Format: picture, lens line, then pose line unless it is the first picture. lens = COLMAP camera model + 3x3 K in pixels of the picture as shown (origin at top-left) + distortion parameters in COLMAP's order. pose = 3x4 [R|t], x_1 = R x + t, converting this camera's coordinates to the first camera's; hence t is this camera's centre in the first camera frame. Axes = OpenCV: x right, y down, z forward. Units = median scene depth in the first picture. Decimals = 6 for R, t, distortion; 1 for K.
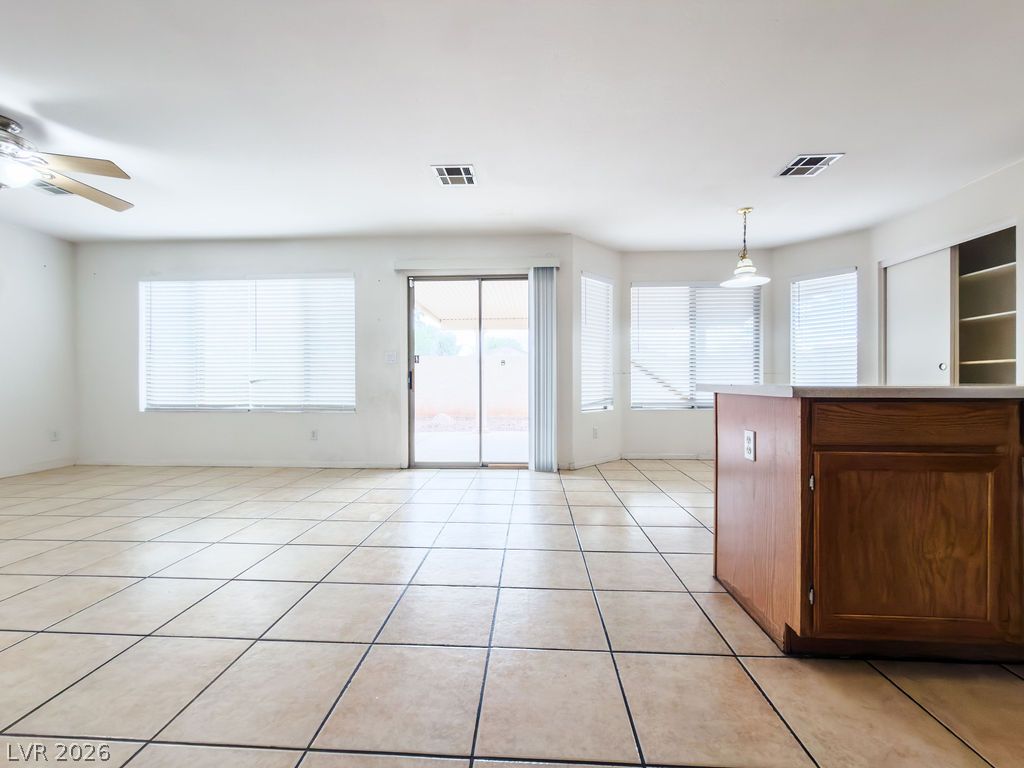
lens RADIAL K [[415.8, 0, 499.4], [0, 415.8, 388.3], [0, 0, 1]] dist [-0.001315, 0.000214]
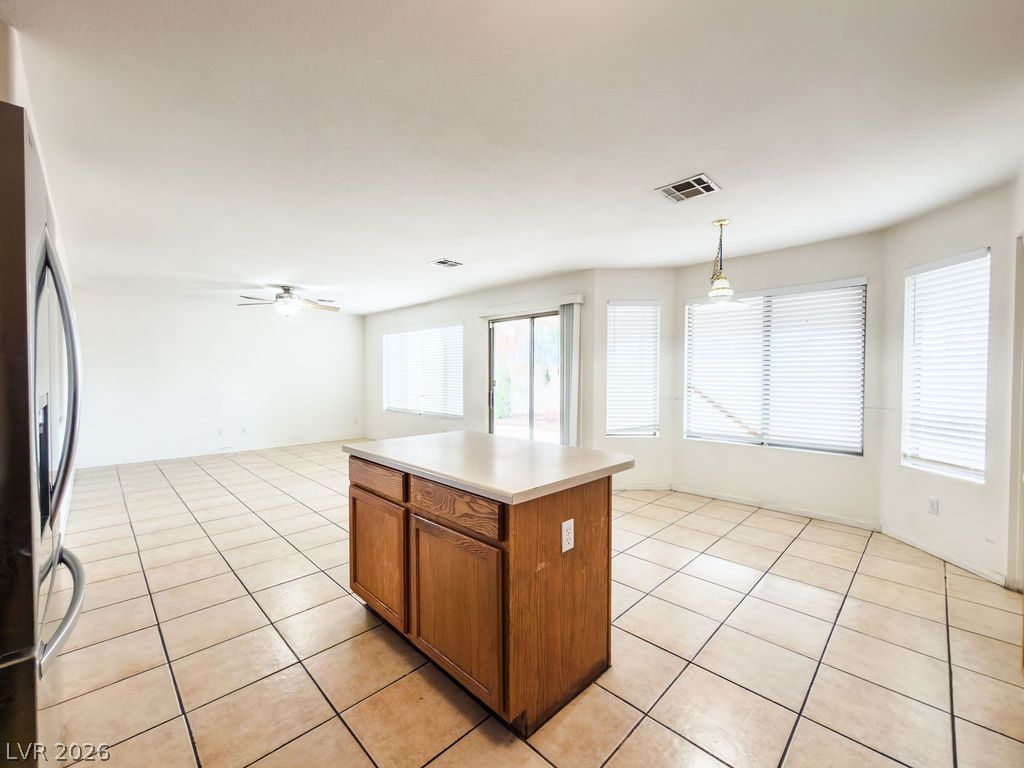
lens RADIAL K [[415.8, 0, 514.3], [0, 415.8, 377.5], [0, 0, 1]] dist [-0.001315, 0.000214]
pose [[0.745904, 0.006814, -0.666019, 0.727857], [-0.002665, 0.999970, 0.007246, -0.101568], [0.666048, -0.003630, 0.745900, 0.078734]]
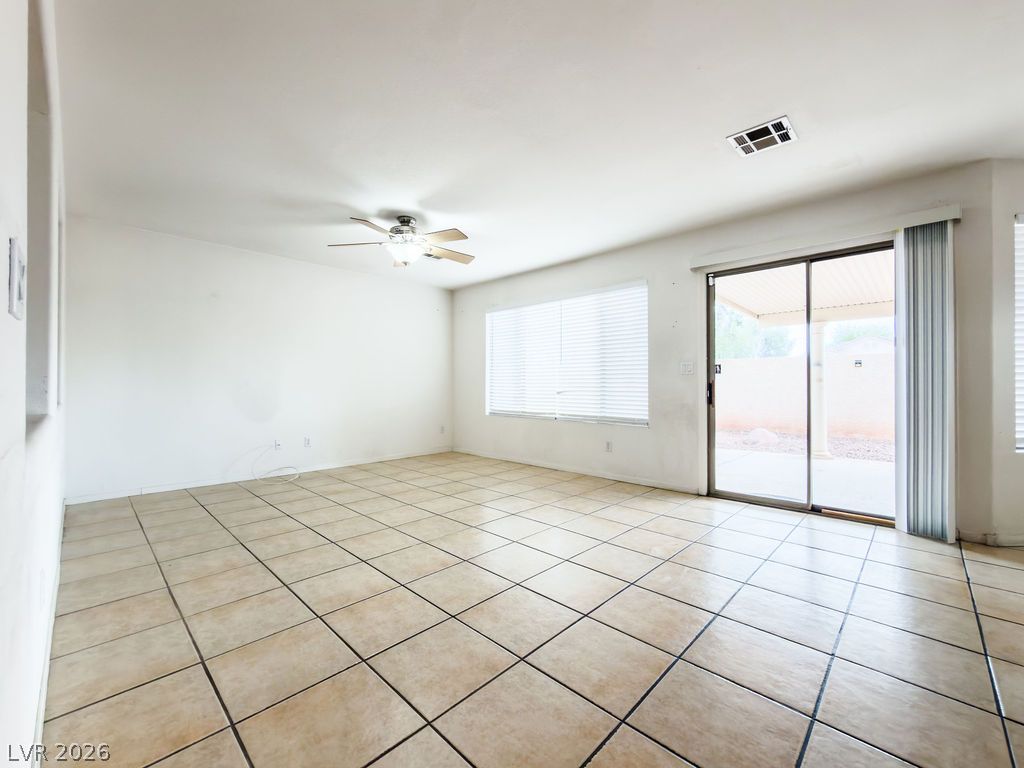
lens RADIAL K [[415.8, 0, 516.0], [0, 415.8, 384.2], [0, 0, 1]] dist [-0.001315, 0.000214]
pose [[0.762844, -0.000742, -0.646582, 0.036840], [-0.001210, 0.999996, -0.002574, -0.037331], [0.646581, 0.002746, 0.762840, 0.085505]]
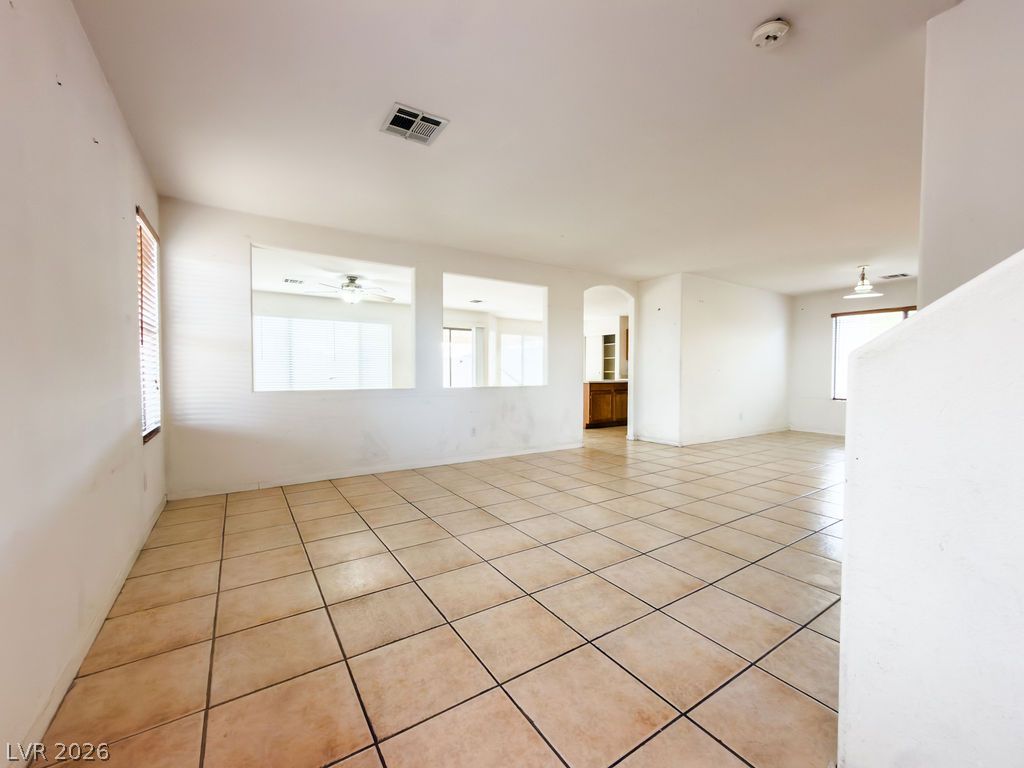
lens RADIAL K [[415.8, 0, 501.5], [0, 415.8, 386.1], [0, 0, 1]] dist [-0.001315, 0.000214]
pose [[0.816092, -0.017603, 0.577653, -1.108361], [0.003097, 0.999655, 0.026086, -0.027337], [-0.577913, -0.019500, 0.815865, -0.927501]]
